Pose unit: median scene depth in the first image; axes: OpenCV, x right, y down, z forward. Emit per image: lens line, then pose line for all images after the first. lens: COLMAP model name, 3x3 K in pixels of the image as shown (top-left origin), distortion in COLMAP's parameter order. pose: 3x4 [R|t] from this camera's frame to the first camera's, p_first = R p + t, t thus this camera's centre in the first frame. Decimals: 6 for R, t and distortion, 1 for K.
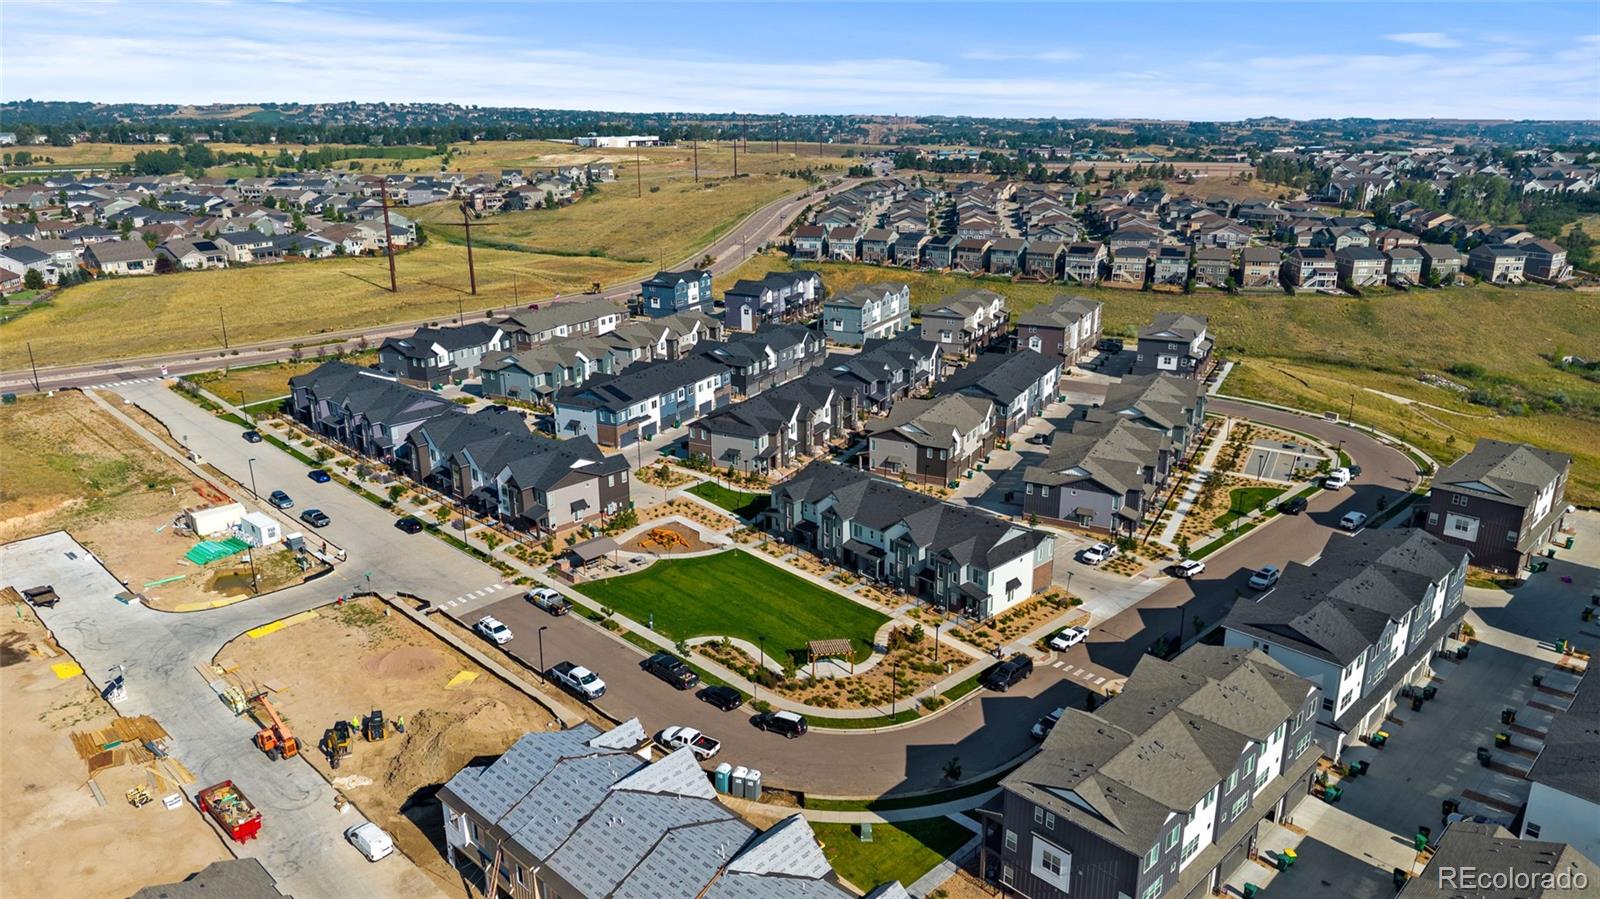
lens RADIAL K [[1086.3, 0, 800.0], [0, 1086.3, 449.5], [0, 0, 1]] dist [0.012679, -0.001156]
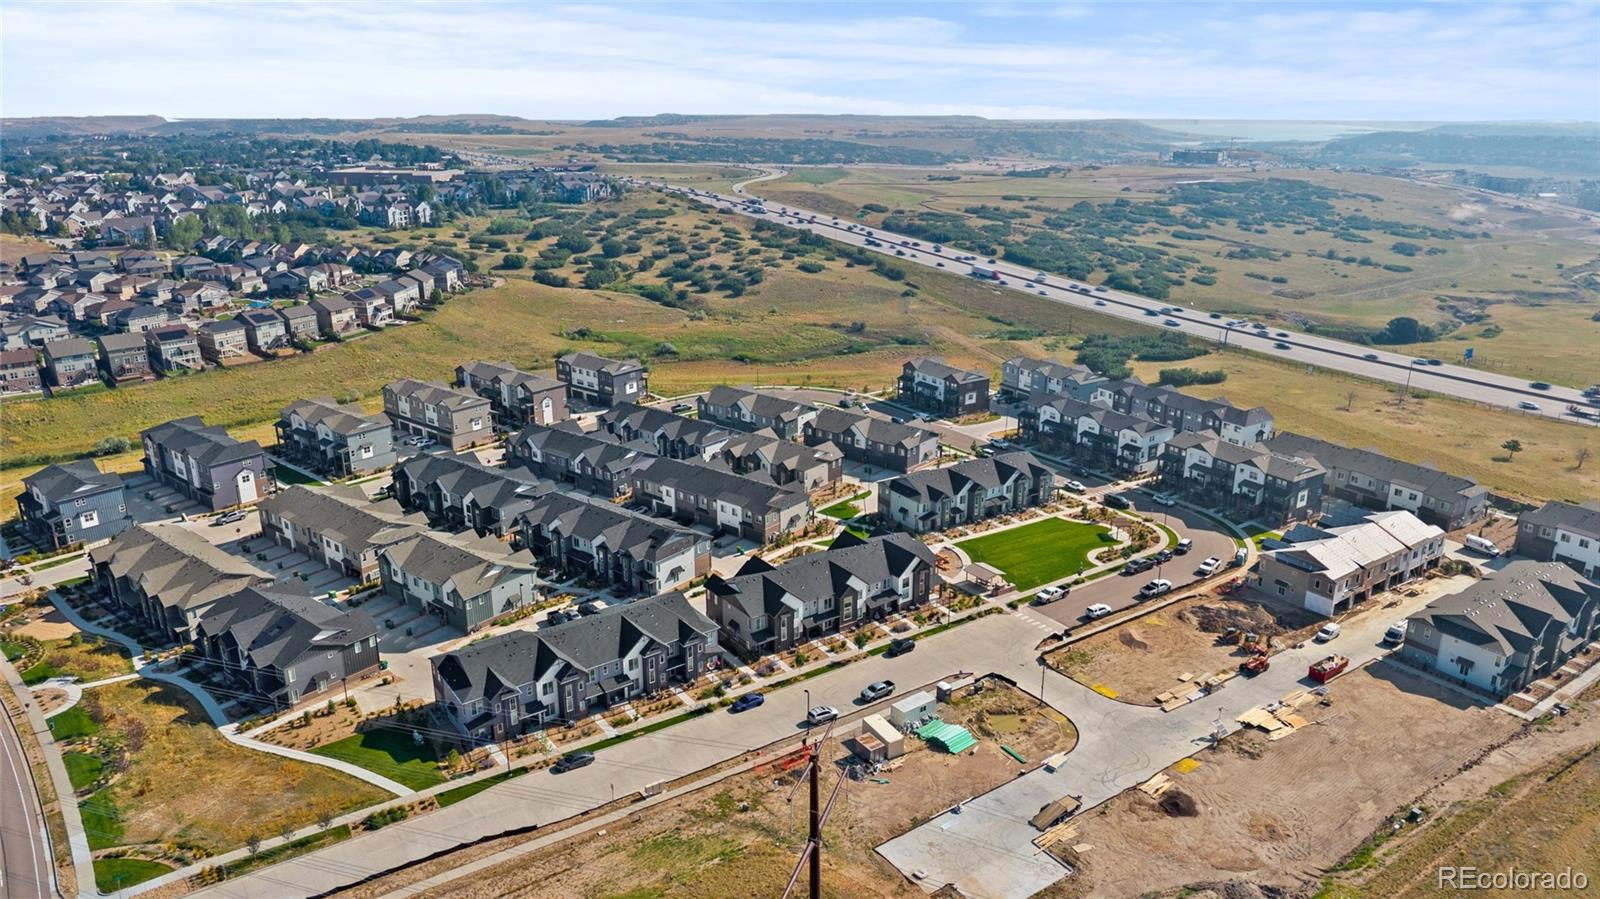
lens RADIAL K [[1166.3, 0, 800.0], [0, 1166.3, 449.5], [0, 0, 1]] dist [0.075236, -0.000328]
pose [[0.141277, -0.286633, 0.947566, -1.231955], [0.289630, 0.927254, 0.237307, -0.363017], [-0.946655, 0.240918, 0.214017, 0.696819]]
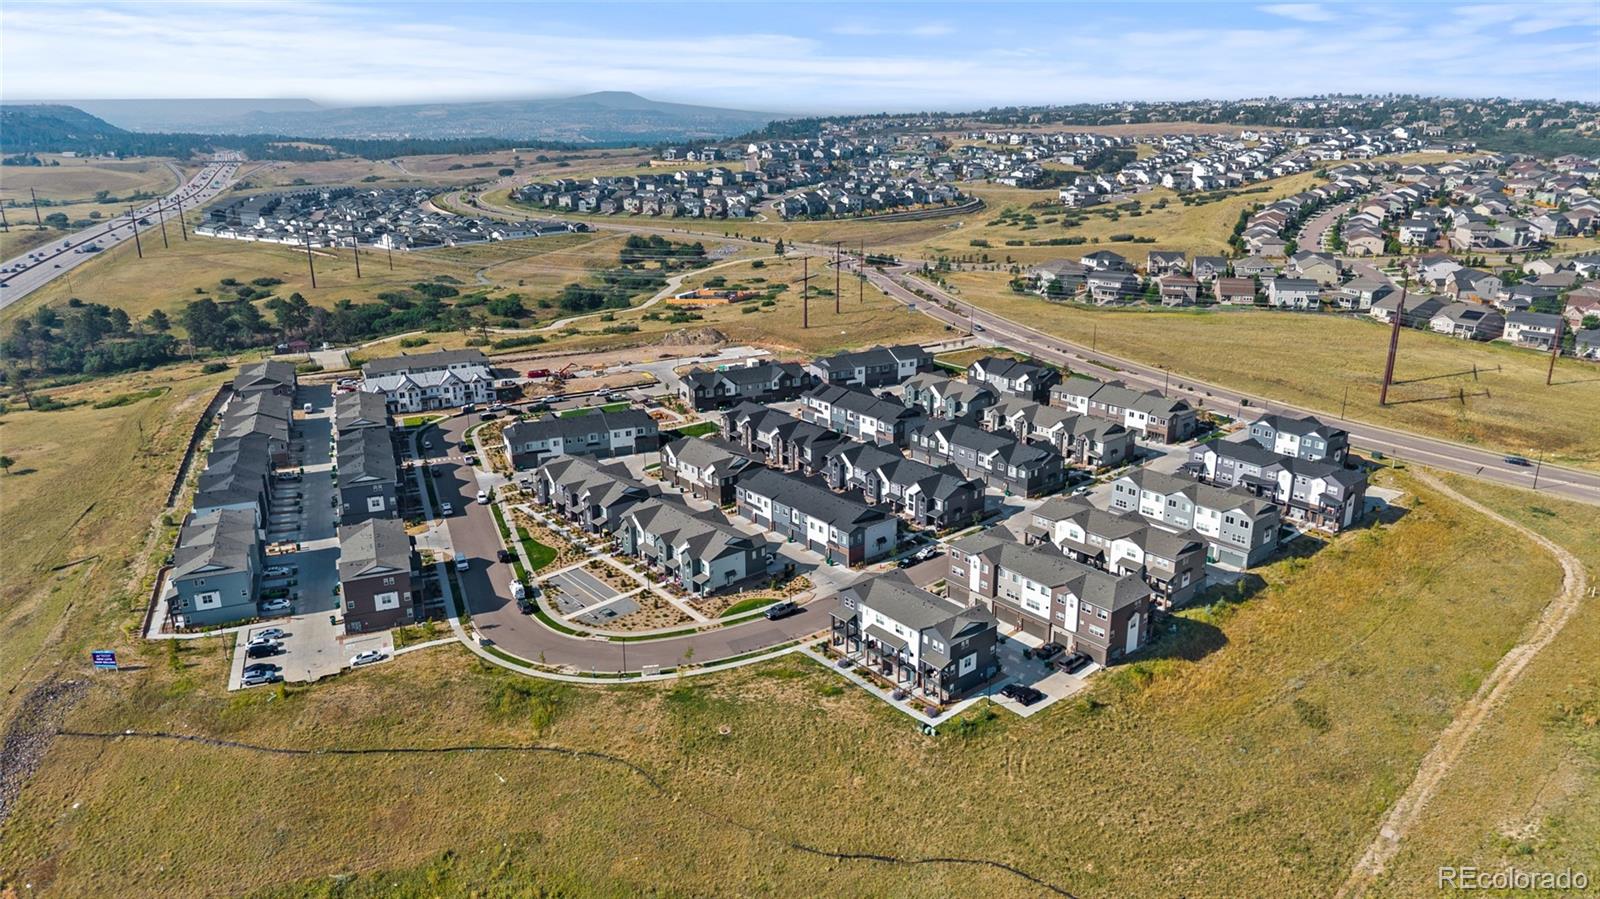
lens RADIAL K [[1086.3, 0, 800.0], [0, 1086.3, 449.5], [0, 0, 1]] dist [0.012679, -0.001156]
pose [[-0.389688, 0.278499, -0.877828, 1.365158], [-0.266359, 0.878359, 0.396910, -0.646548], [0.881587, 0.388488, -0.268105, 1.537403]]
